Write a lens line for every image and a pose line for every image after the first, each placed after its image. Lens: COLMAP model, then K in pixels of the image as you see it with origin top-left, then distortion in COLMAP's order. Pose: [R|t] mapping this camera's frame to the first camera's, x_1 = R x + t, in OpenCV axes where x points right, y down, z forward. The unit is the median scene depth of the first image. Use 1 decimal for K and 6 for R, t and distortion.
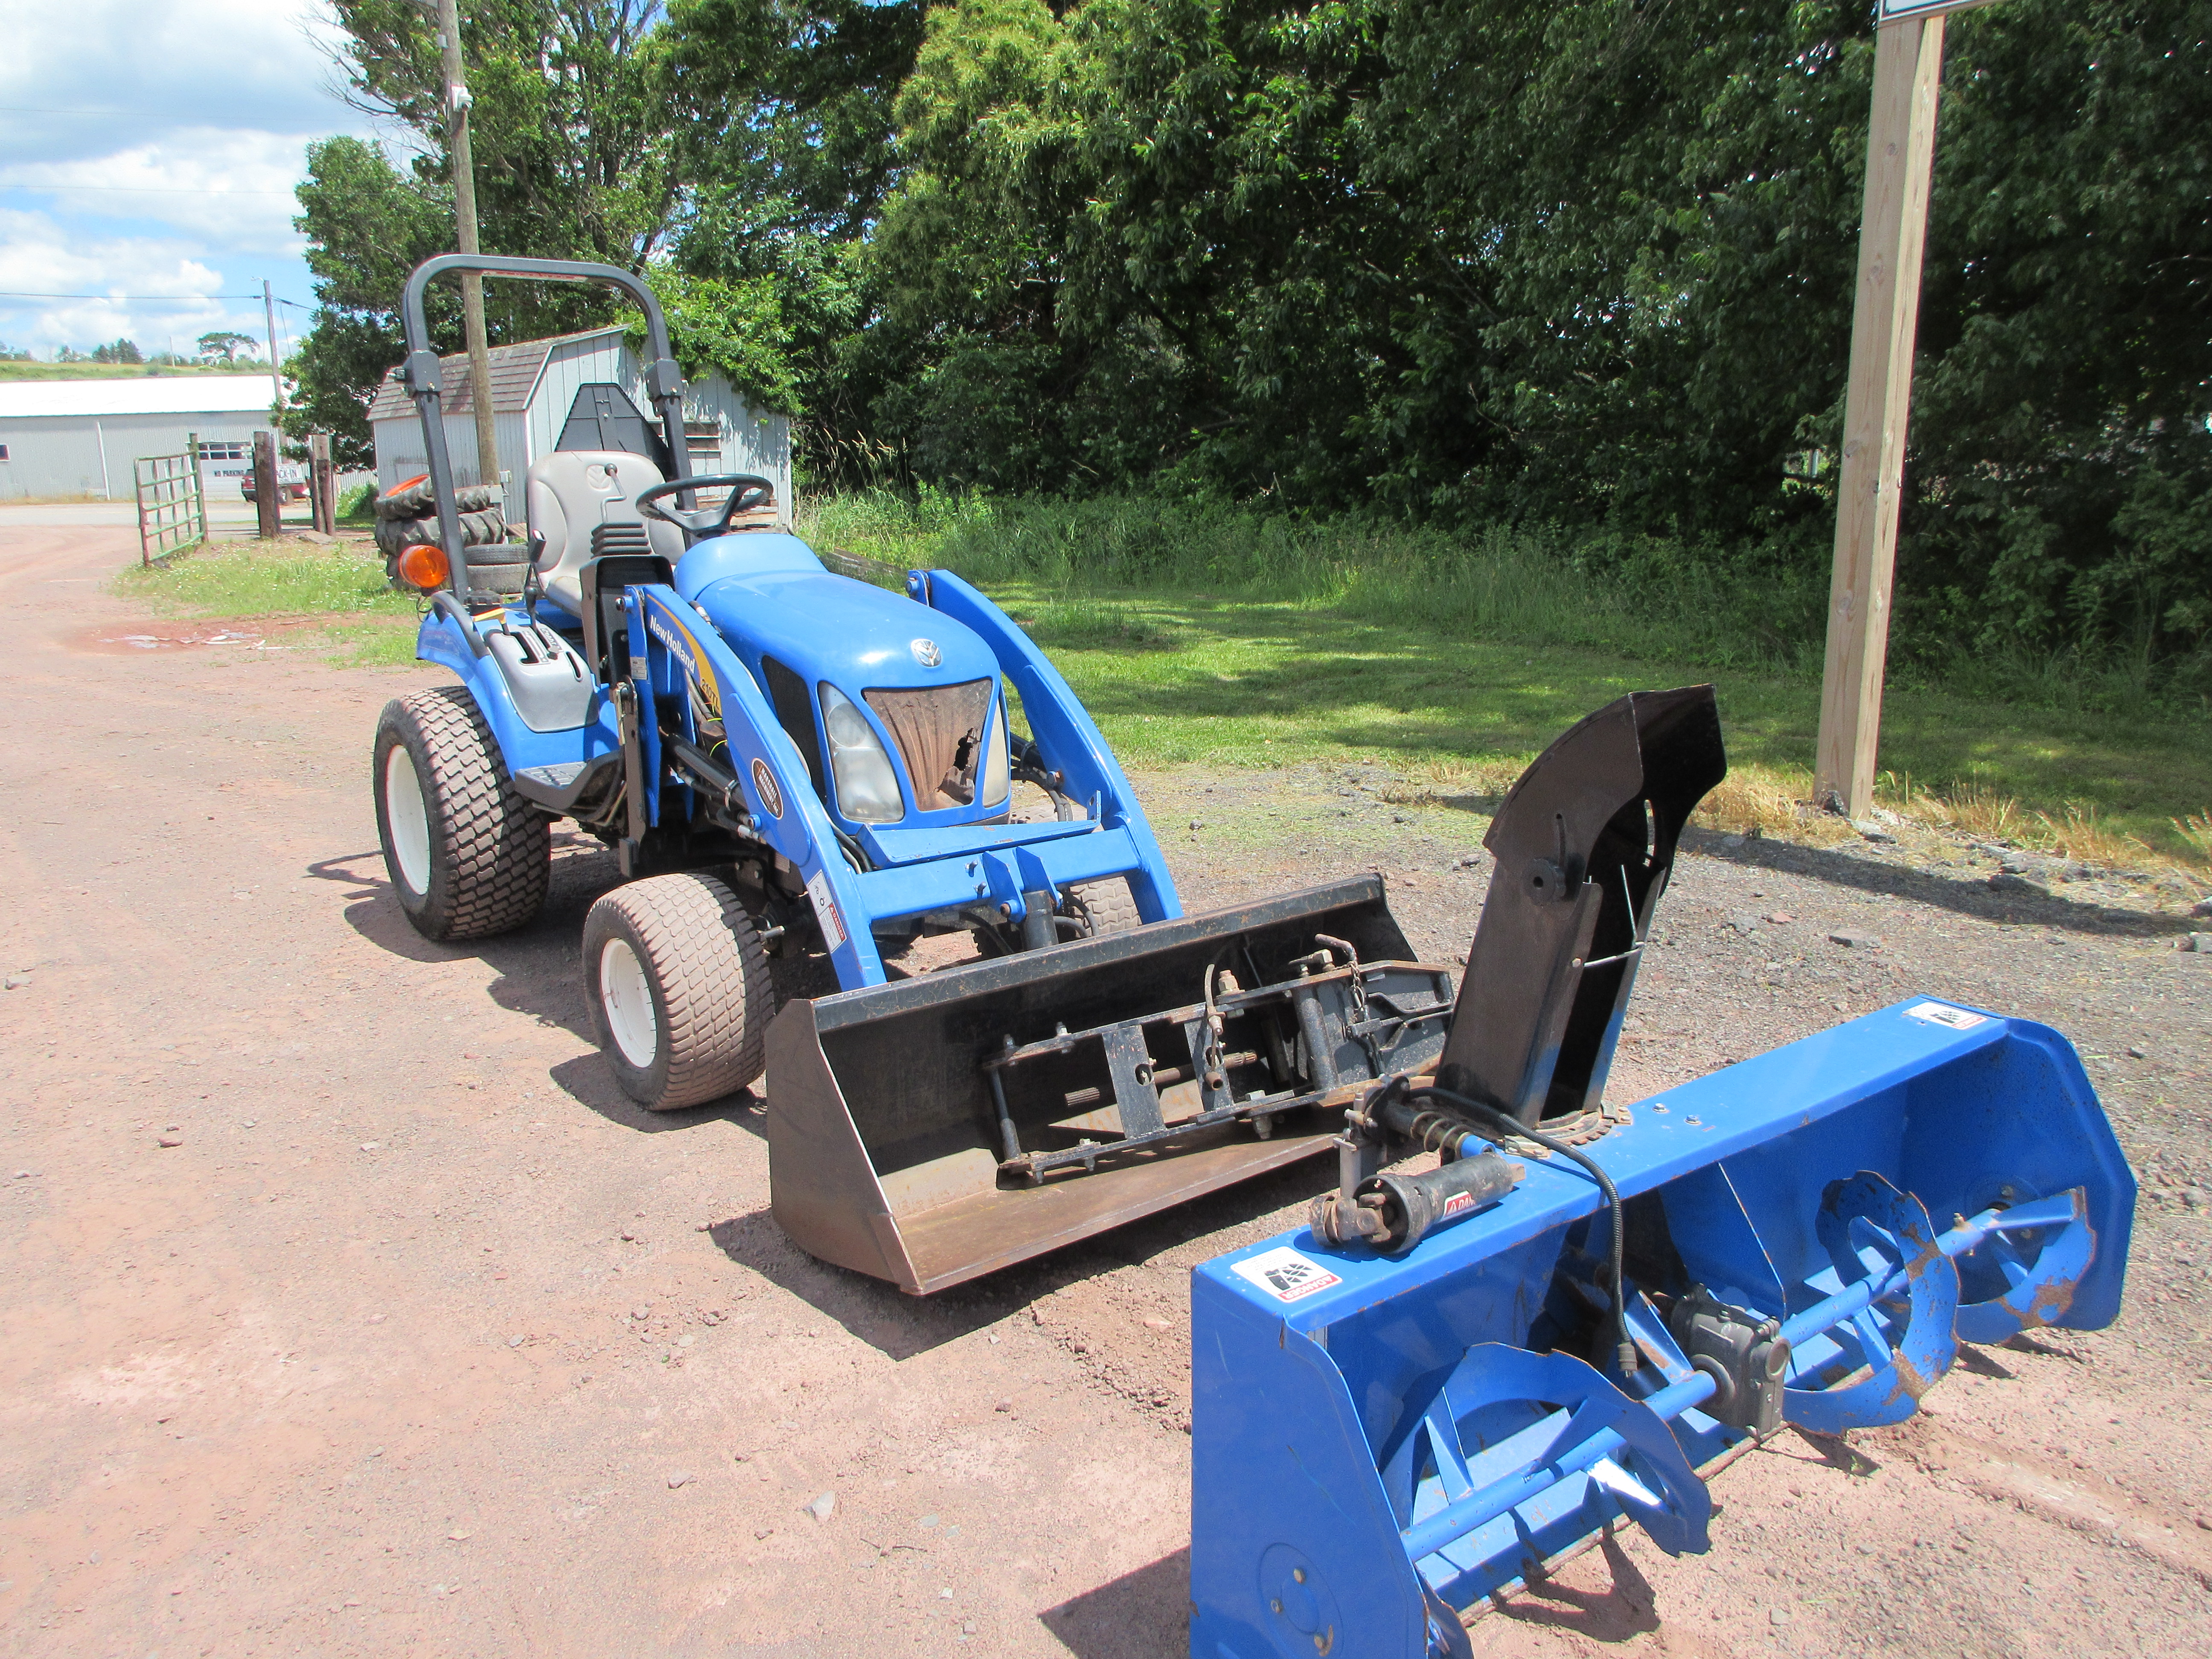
lens RADIAL K [[1643.0, 0, 1095.7], [0, 1643.0, 814.6], [0, 0, 1]] dist [-0.010033, 0.003151]
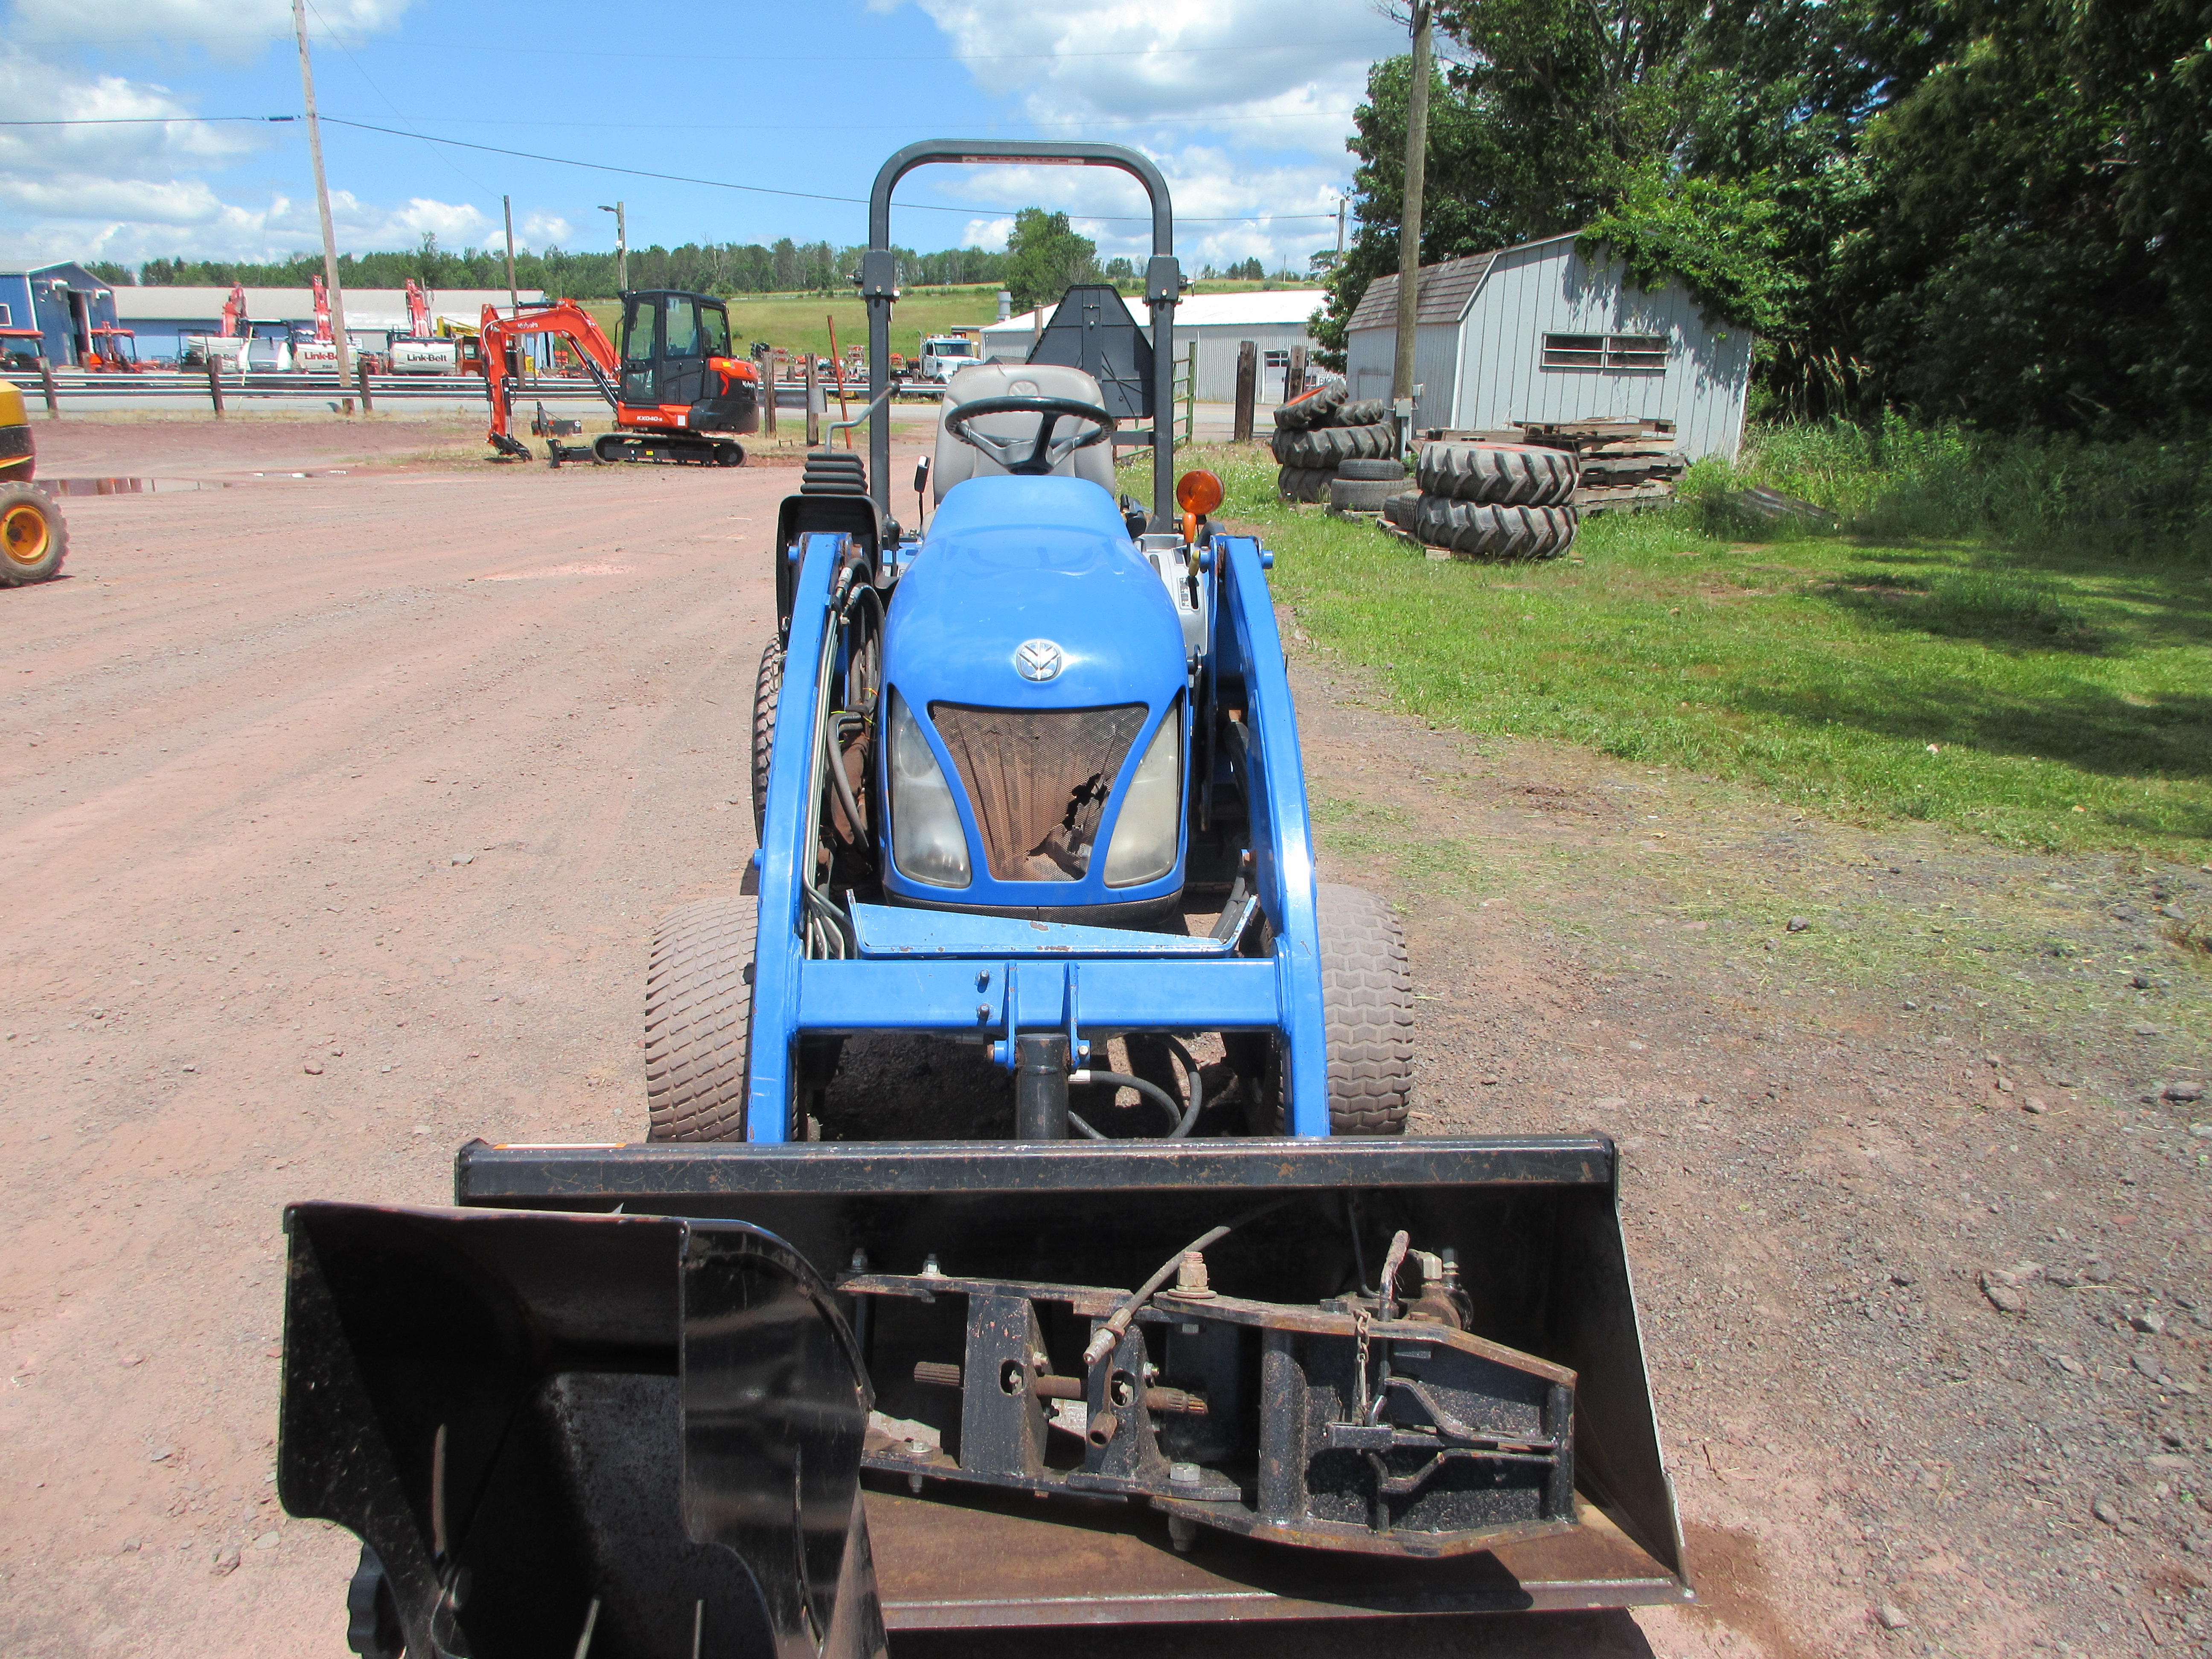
lens RADIAL K [[1632.9, 0, 1097.2], [0, 1632.9, 802.1], [0, 0, 1]] dist [-0.013144, 0.005043]
pose [[0.814538, 0.166522, -0.555696, 0.075109], [-0.142034, 0.986007, 0.087277, -0.024375], [0.562454, 0.007838, 0.826792, 0.102080]]
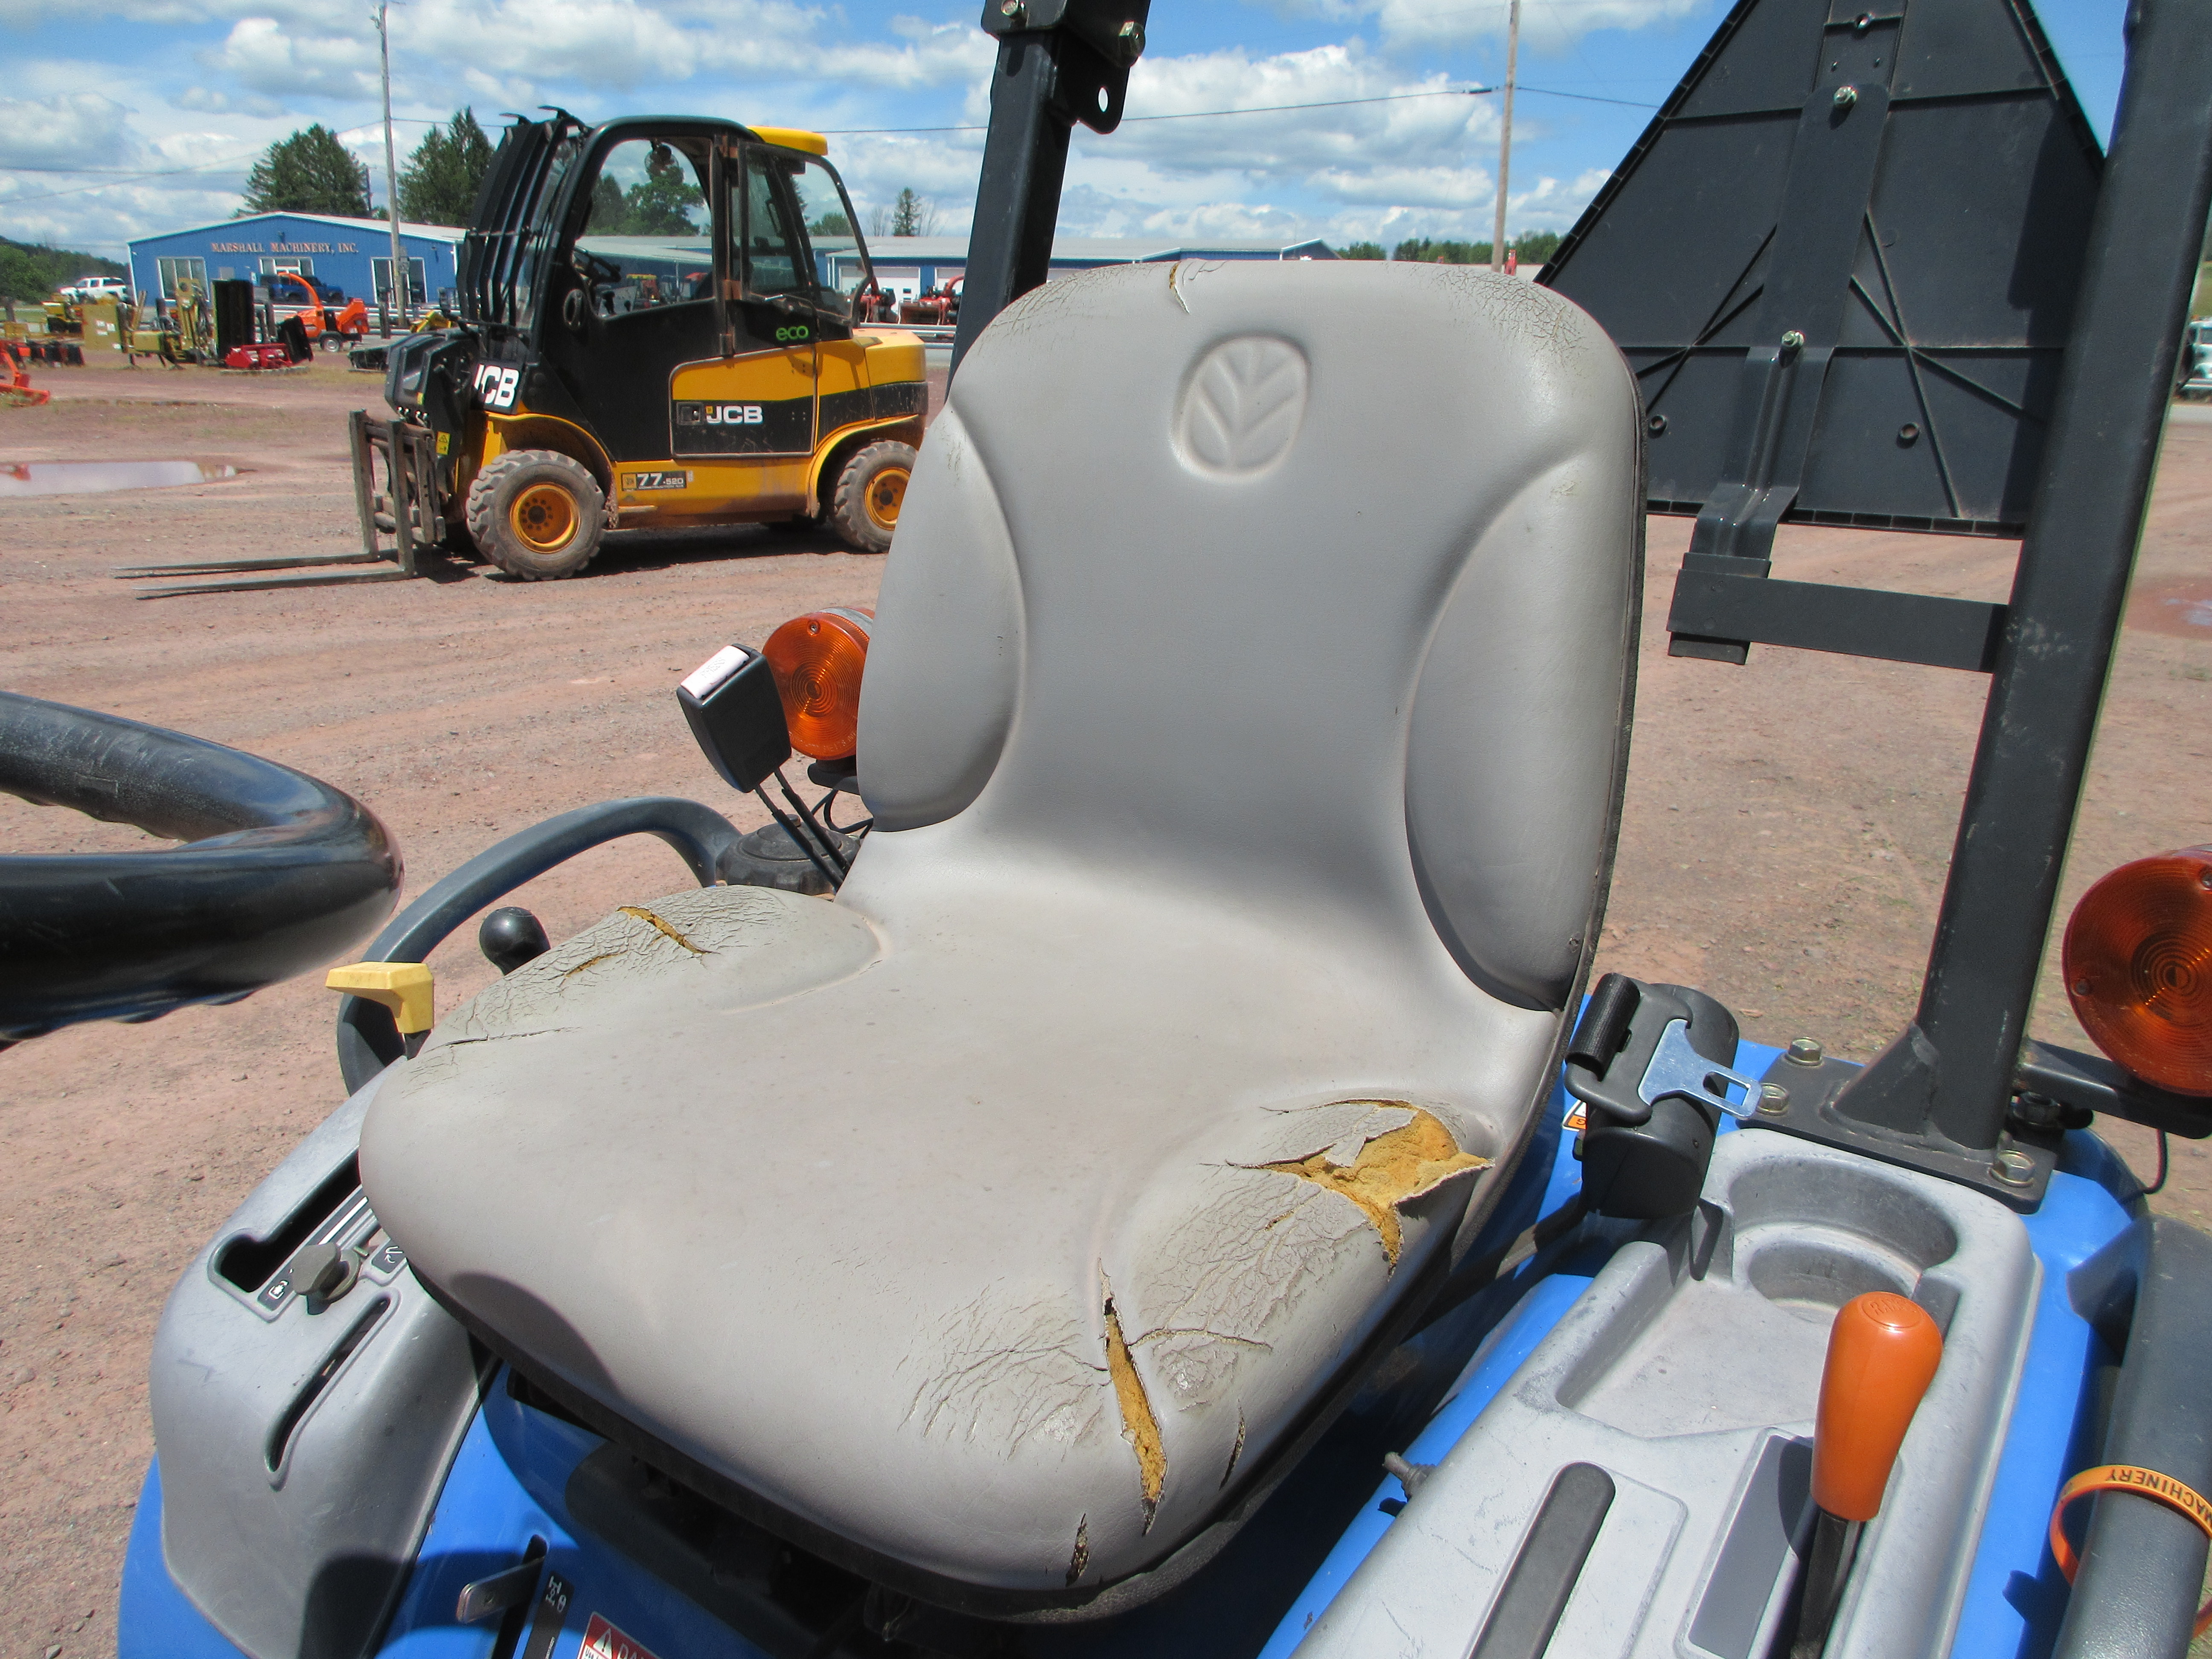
lens RADIAL K [[1609.1, 0, 1096.7], [0, 1609.1, 834.3], [0, 0, 1]] dist [-0.010207, -0.002016]
pose [[0.263814, 0.310527, -0.913222, -0.040797], [-0.239019, 0.938281, 0.249999, -0.064413], [0.934490, 0.152324, 0.321754, 0.297621]]
